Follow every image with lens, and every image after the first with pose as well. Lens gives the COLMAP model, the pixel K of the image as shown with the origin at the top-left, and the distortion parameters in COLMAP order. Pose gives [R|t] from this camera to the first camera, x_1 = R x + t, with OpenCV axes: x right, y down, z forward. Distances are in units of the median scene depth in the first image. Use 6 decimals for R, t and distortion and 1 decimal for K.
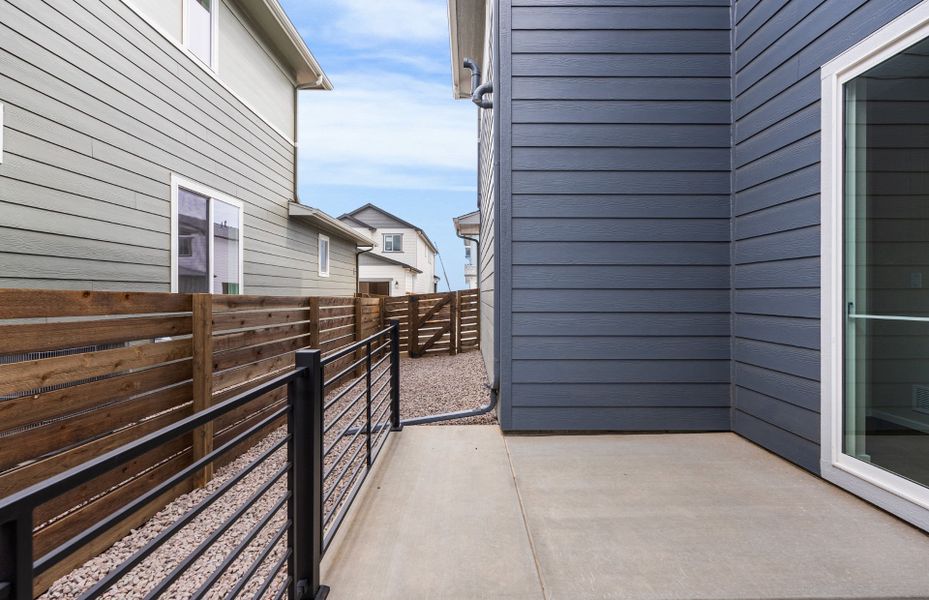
lens RADIAL K [[416.4, 0, 465.6], [0, 416.4, 292.3], [0, 0, 1]] dist [-0.000878, -0.000405]
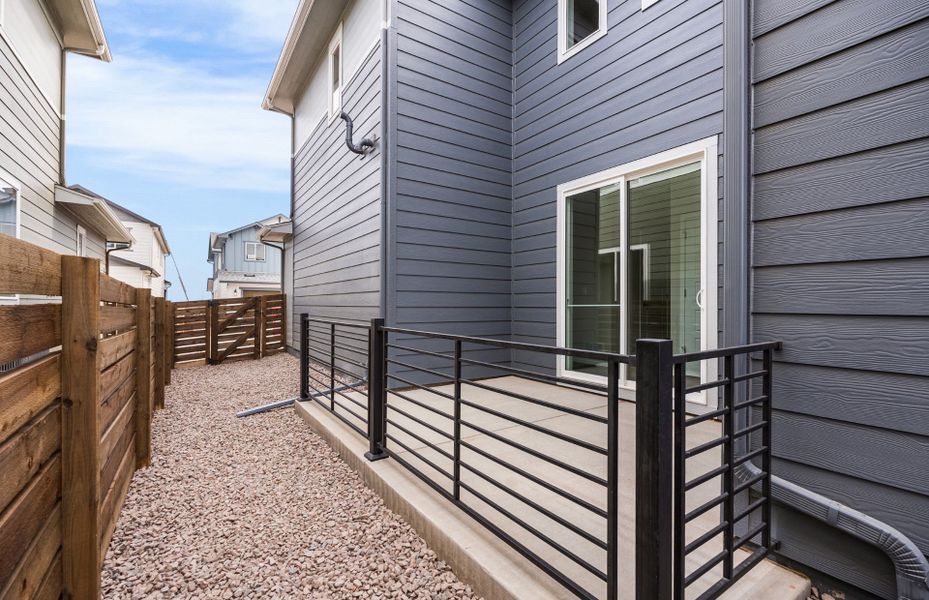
lens RADIAL K [[412.4, 0, 464.5], [0, 412.4, 300.0], [0, 0, 1]] dist [-0.000691, -0.000620]
pose [[0.827560, 0.009060, 0.561304, -0.178794], [-0.005533, 0.999953, -0.007983, 0.012020], [-0.561350, 0.003501, 0.827571, -0.115905]]
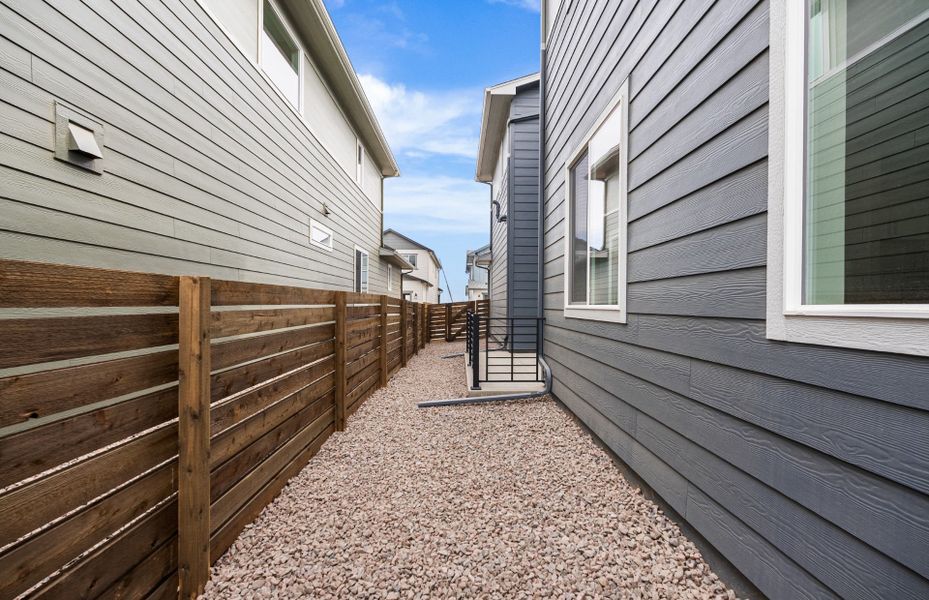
lens RADIAL K [[412.4, 0, 464.5], [0, 412.4, 300.0], [0, 0, 1]] dist [-0.000691, -0.000620]
pose [[0.999850, 0.008445, 0.015094, -0.088578], [-0.008315, 0.999928, -0.008685, 0.008692], [-0.015167, 0.008559, 0.999848, -0.583536]]
